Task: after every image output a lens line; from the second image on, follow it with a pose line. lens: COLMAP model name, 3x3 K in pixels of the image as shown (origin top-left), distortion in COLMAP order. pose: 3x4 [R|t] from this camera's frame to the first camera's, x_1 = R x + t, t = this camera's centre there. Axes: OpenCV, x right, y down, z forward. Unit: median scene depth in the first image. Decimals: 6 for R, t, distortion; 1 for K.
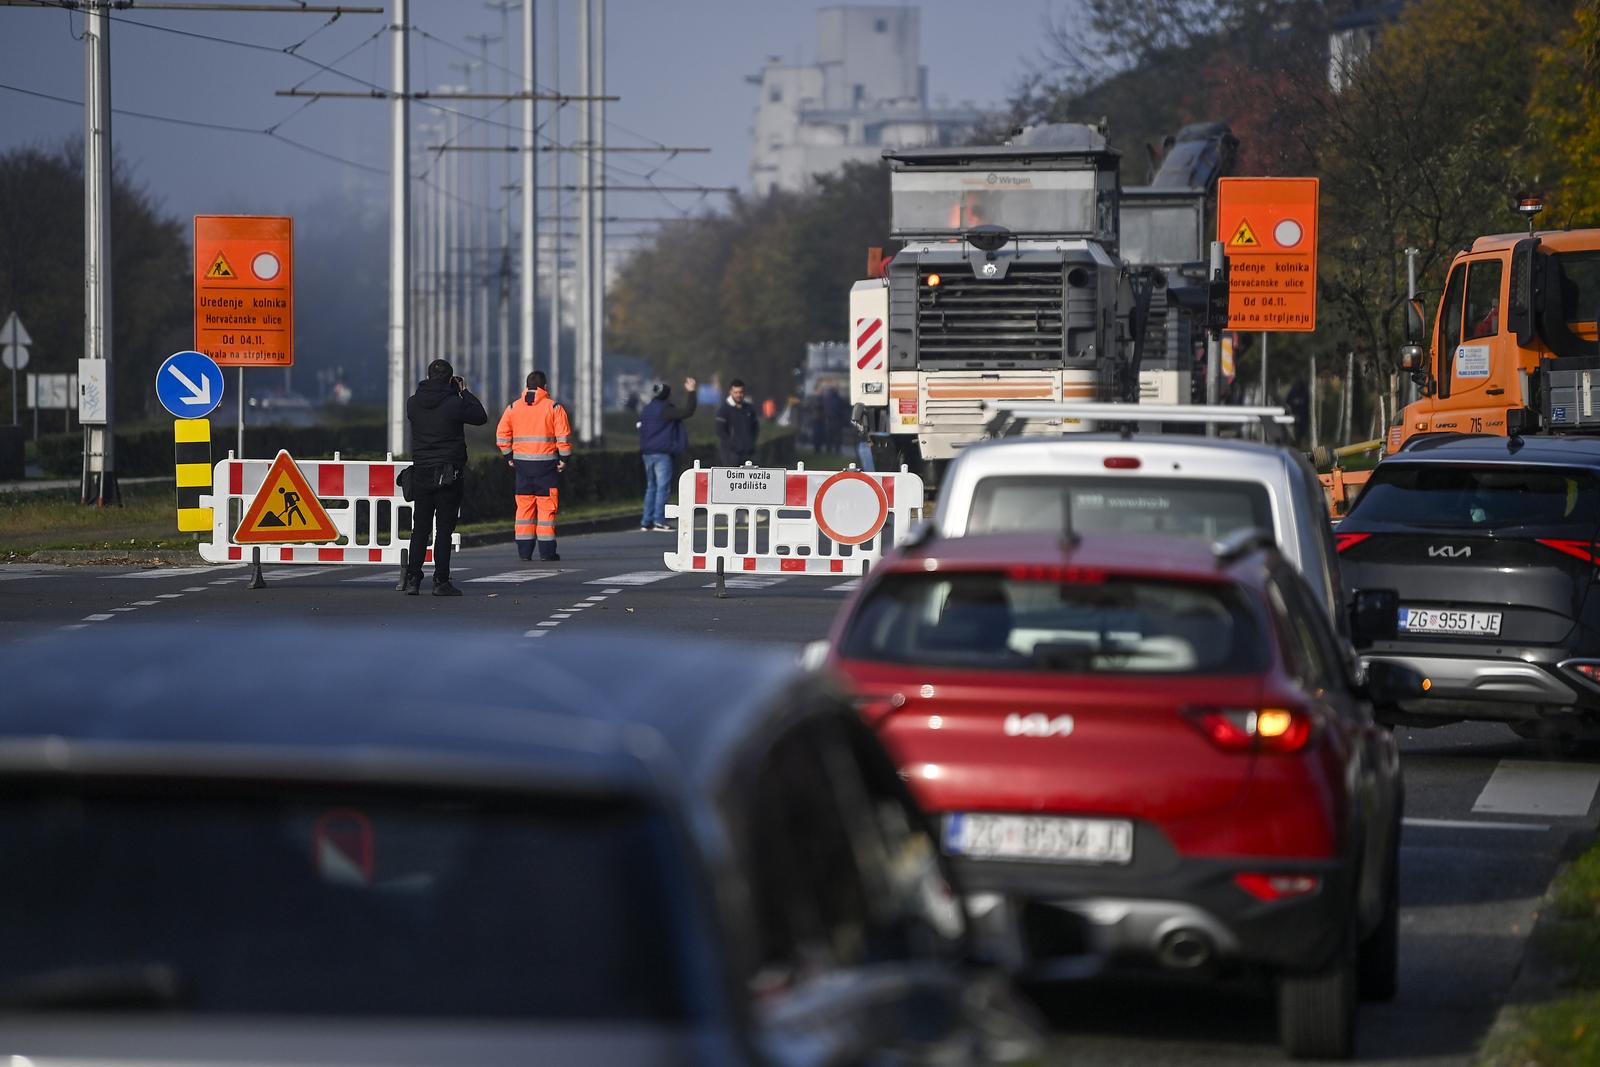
lens RADIAL K [[9206.9, 0, 800.0], [0, 9206.9, 533.5], [0, 0, 1]] dist [3.906581, 1.190747]
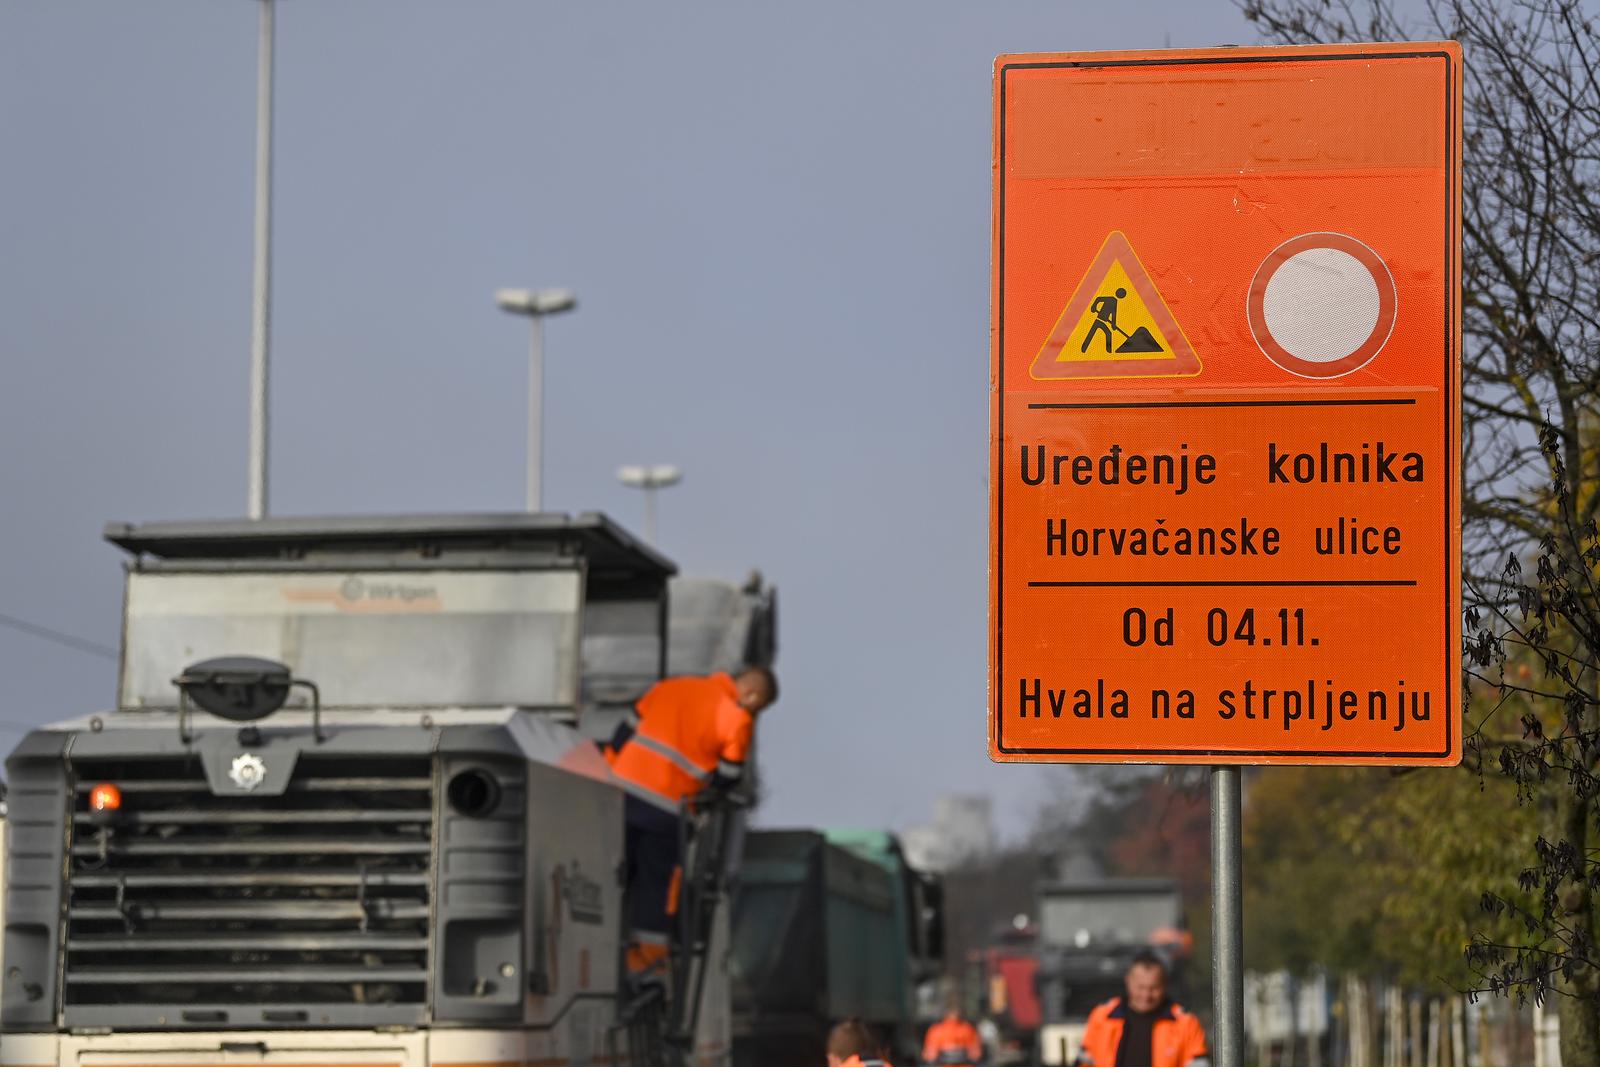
lens RADIAL K [[4133.2, 0, 800.0], [0, 4133.2, 533.5], [0, 0, 1]] dist [0.817032, -7.286438]
pose [[0.999978, 0.004904, -0.004406, 0.044530], [-0.005384, 0.993204, -0.116259, -0.017981], [0.003806, 0.116281, 0.993209, 0.821361]]
